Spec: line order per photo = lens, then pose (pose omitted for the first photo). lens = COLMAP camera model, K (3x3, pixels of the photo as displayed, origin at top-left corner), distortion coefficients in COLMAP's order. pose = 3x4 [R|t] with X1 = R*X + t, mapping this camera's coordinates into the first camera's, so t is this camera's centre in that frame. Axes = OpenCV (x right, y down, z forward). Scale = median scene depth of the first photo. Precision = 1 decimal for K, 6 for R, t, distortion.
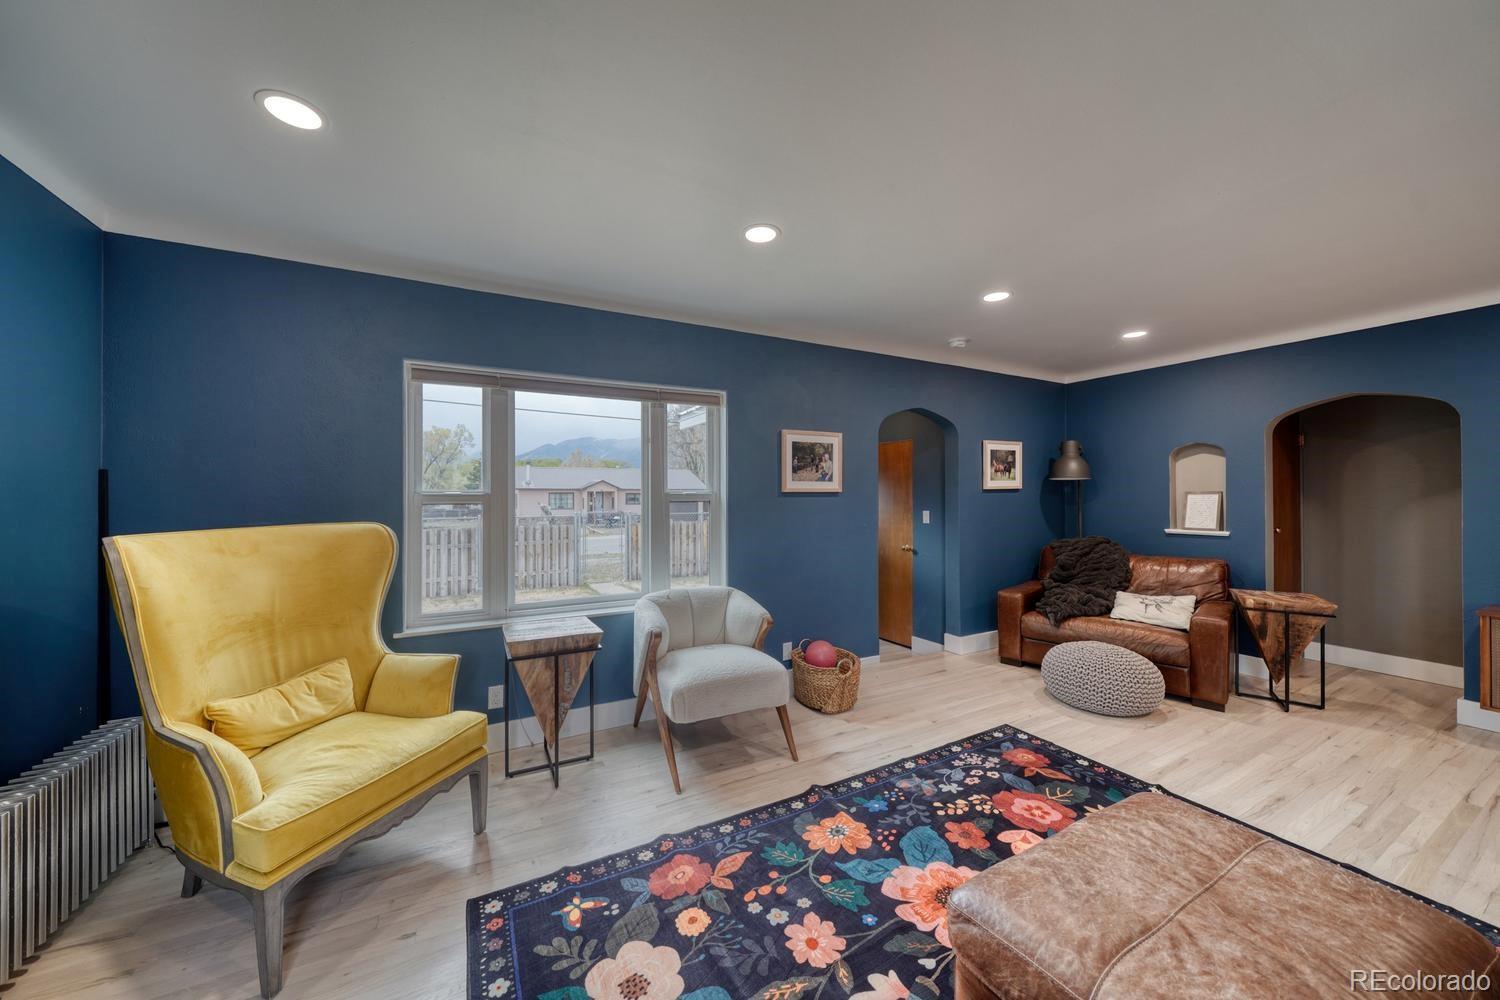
lens RADIAL K [[523.6, 0, 738.6], [0, 523.6, 494.5], [0, 0, 1]] dist [-0.001559, -0.000090]
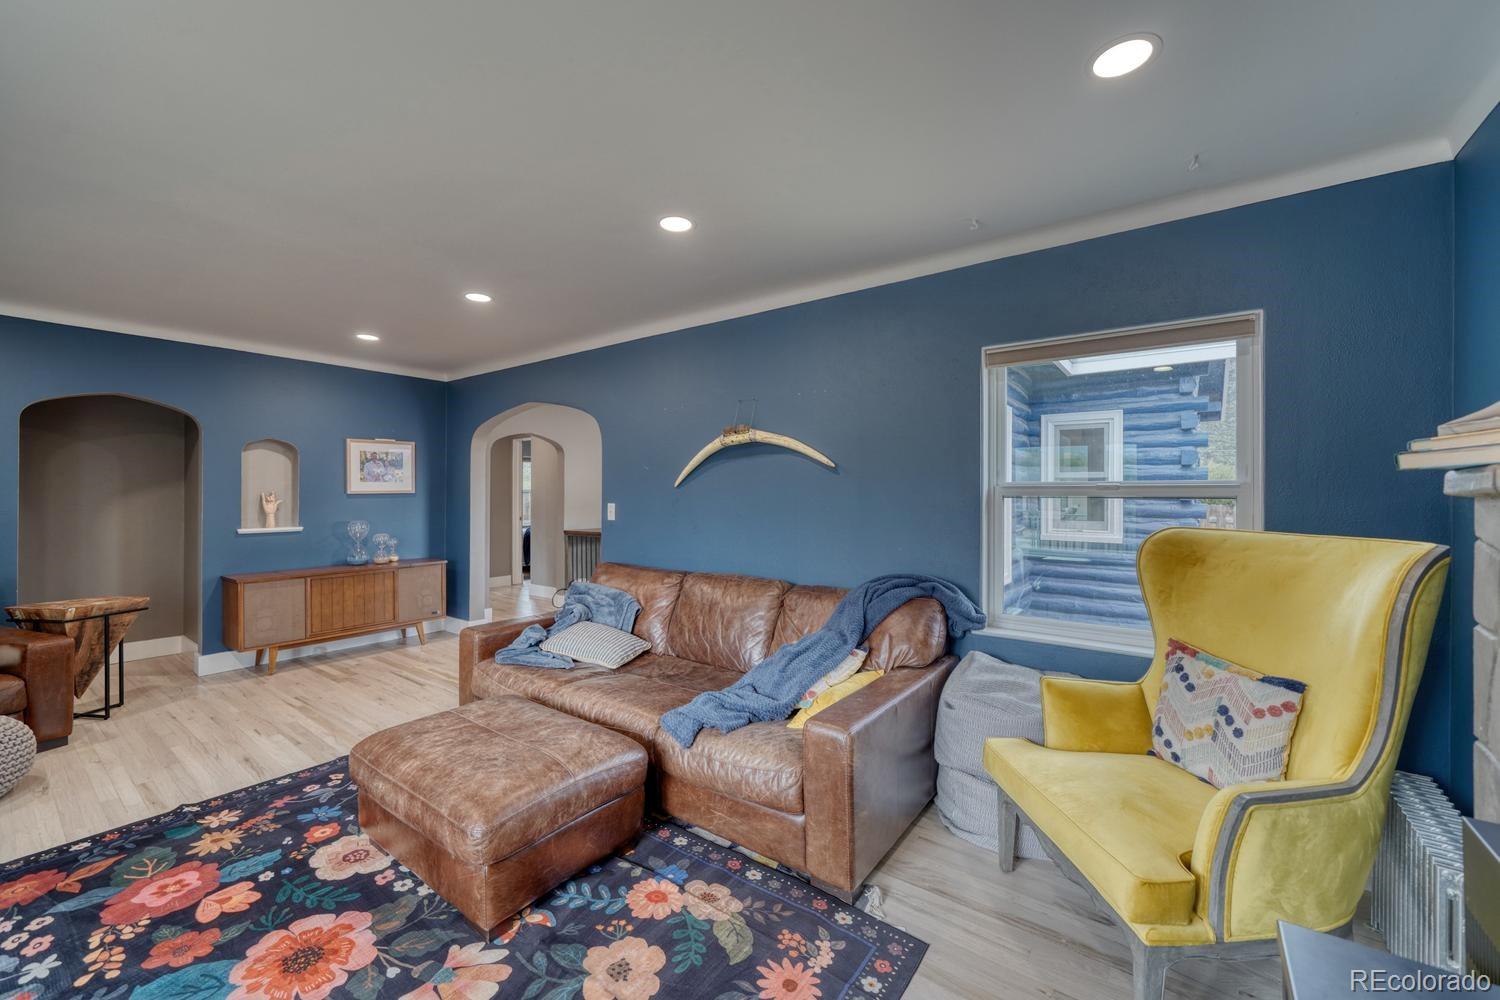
lens RADIAL K [[588.6, 0, 742.9], [0, 588.6, 493.1], [0, 0, 1]] dist [-0.001515, -0.000168]
pose [[-0.423613, 0.001814, 0.905841, -0.539553], [-0.005094, 0.999977, -0.004385, 0.001152], [-0.905829, -0.006472, -0.423595, 0.519653]]
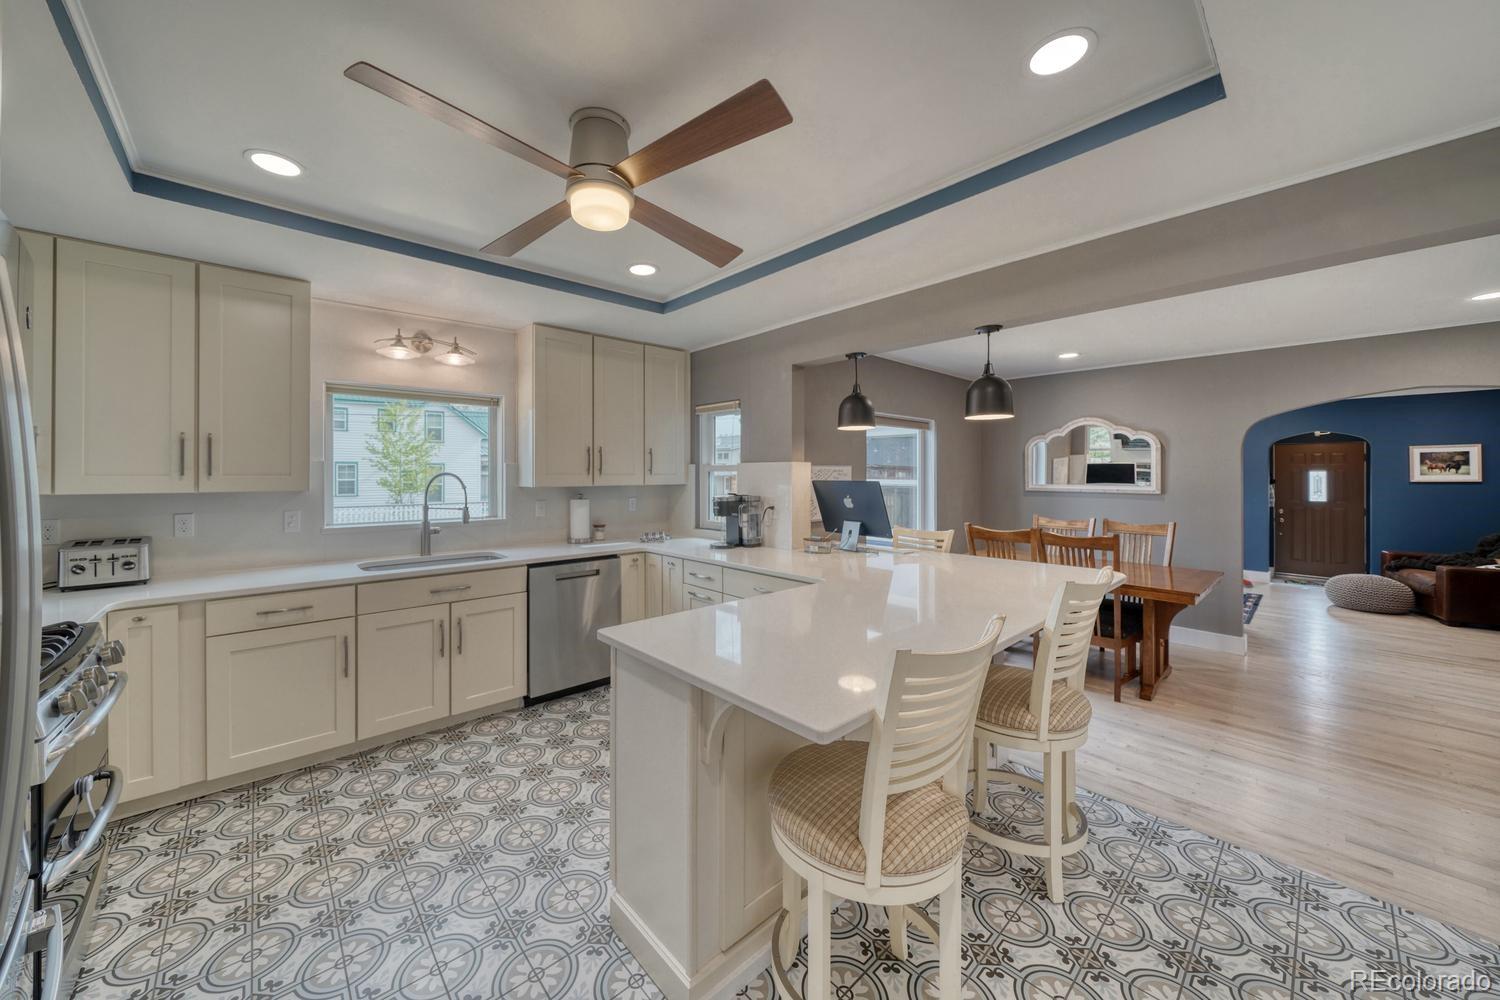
lens RADIAL K [[534.0, 0, 737.6], [0, 534.0, 472.4], [0, 0, 1]] dist [-0.001783, -0.000231]
pose [[0.234608, 0.000897, -0.972090, 2.559900], [-0.000328, 1.000000, 0.000844, -0.064052], [0.972090, 0.000121, 0.234608, -1.892484]]
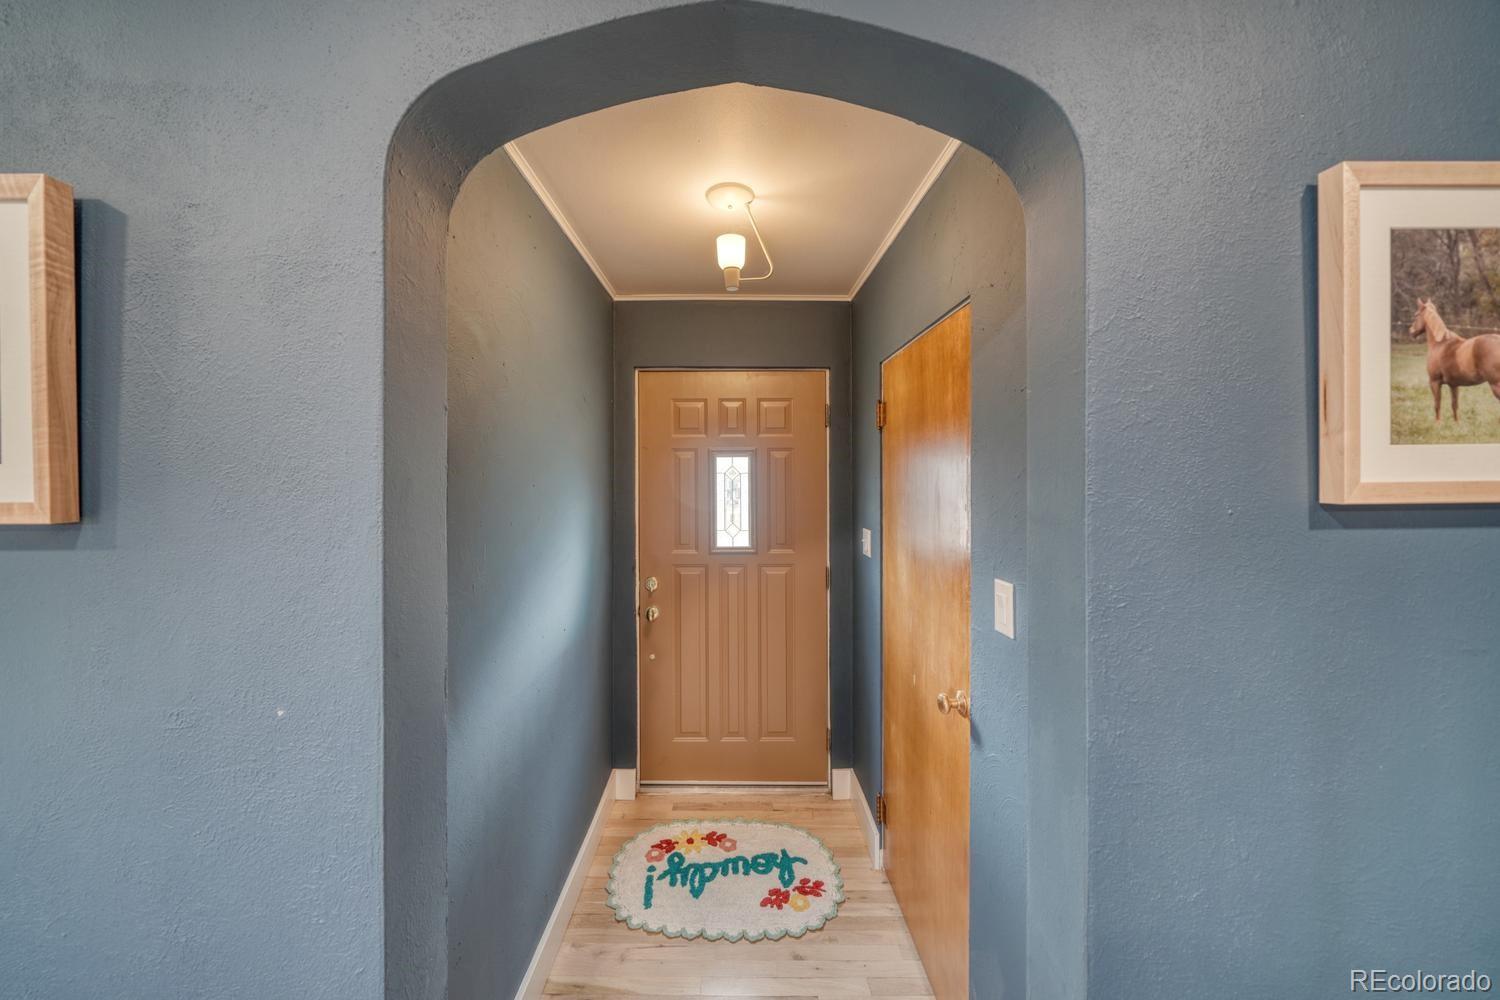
lens RADIAL K [[523.8, 0, 745.5], [0, 523.8, 477.6], [0, 0, 1]] dist [-0.002474, -0.000179]
pose [[0.883937, 0.002939, -0.467597, 0.716127], [0.002486, 0.999937, 0.010983, -0.036851], [0.467600, -0.010871, 0.883873, 1.445033]]
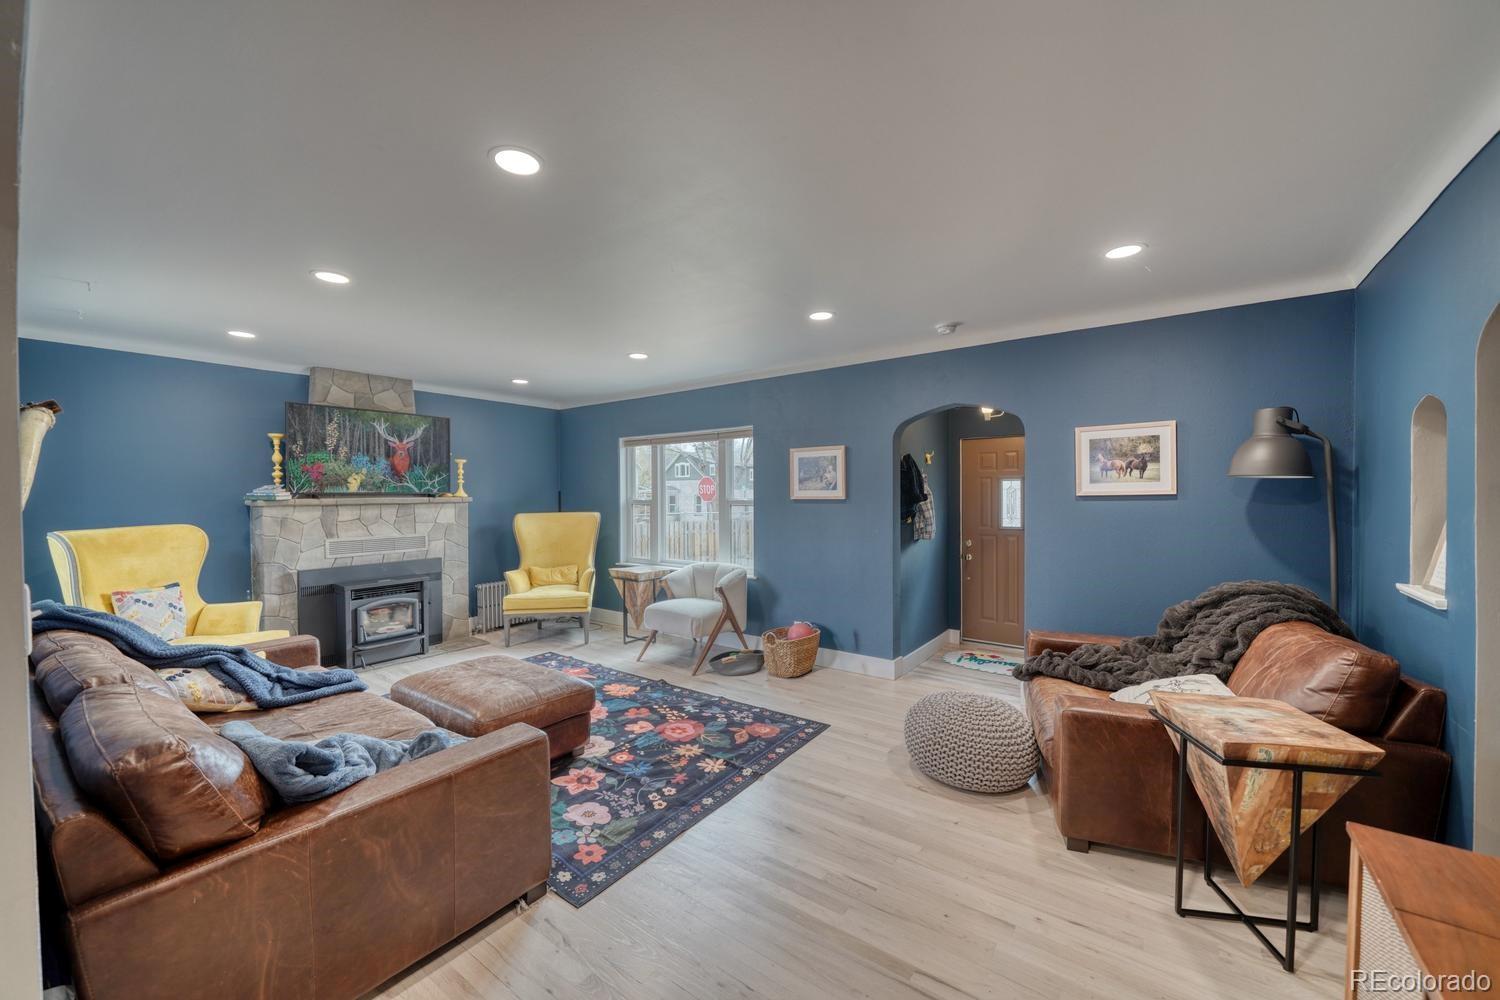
lens RADIAL K [[575.9, 0, 740.8], [0, 575.9, 499.2], [0, 0, 1]] dist [-0.000006, 0.000126]
pose [[0.425549, 0.010020, -0.904880, 1.797748], [0.008378, 0.999852, 0.015012, -0.037911], [0.904897, -0.013969, 0.425402, 0.435470]]
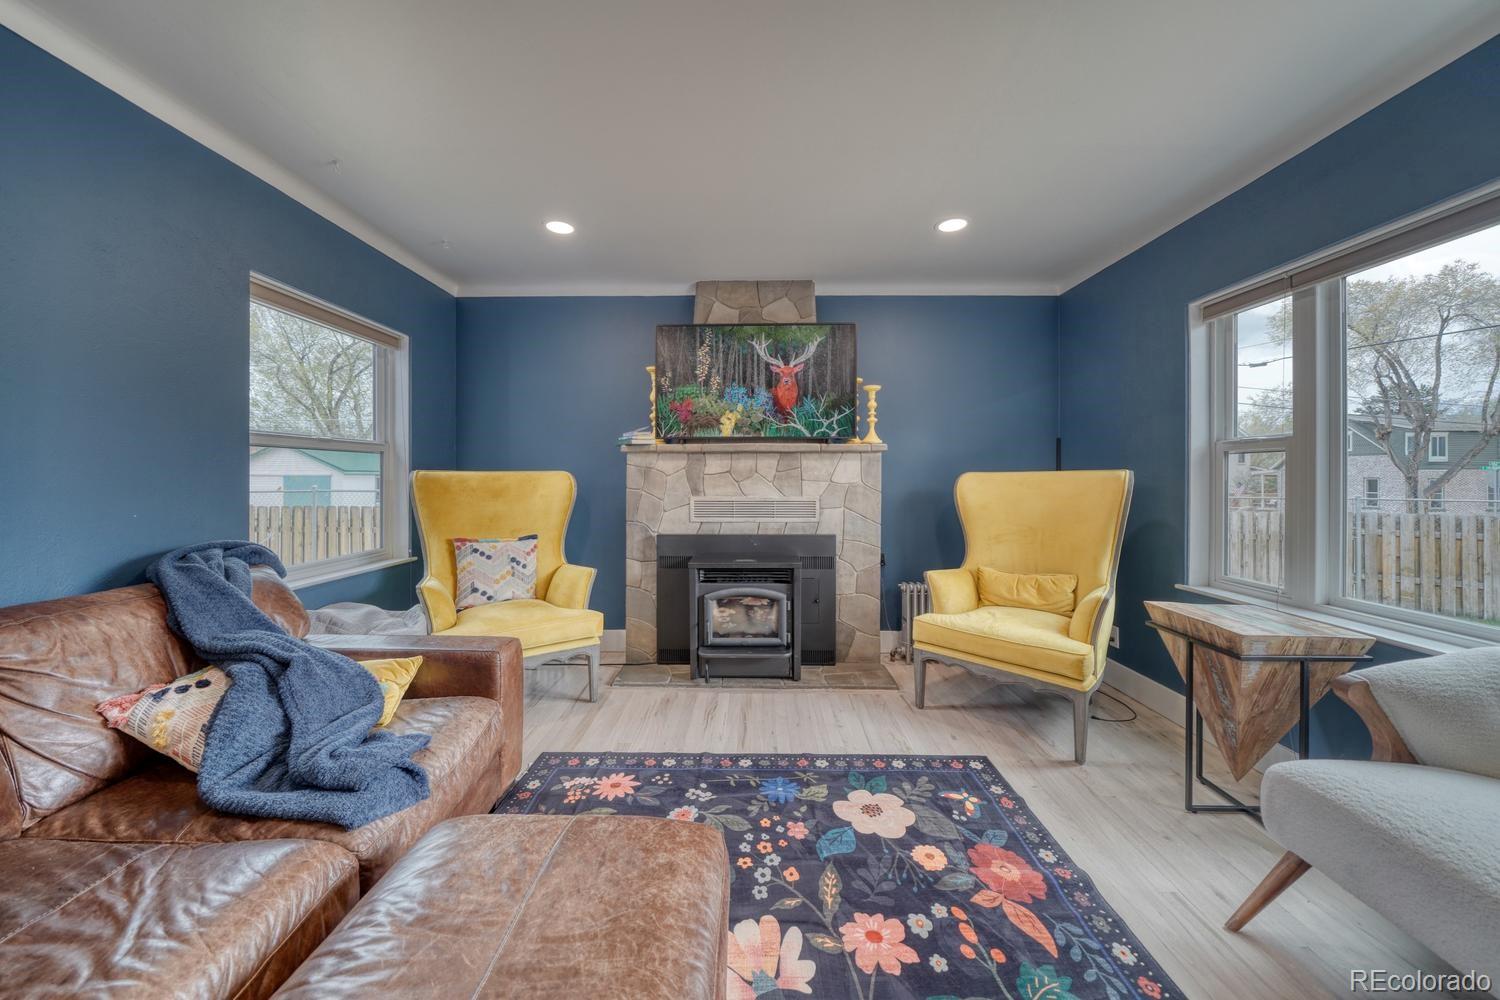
lens RADIAL K [[523.8, 0, 745.5], [0, 523.8, 477.6], [0, 0, 1]] dist [-0.002474, -0.000179]
pose [[-0.483403, 0.001234, -0.875397, 0.613886], [0.003503, 0.999994, -0.000525, 0.062173], [0.875391, -0.003320, -0.483405, 0.760779]]
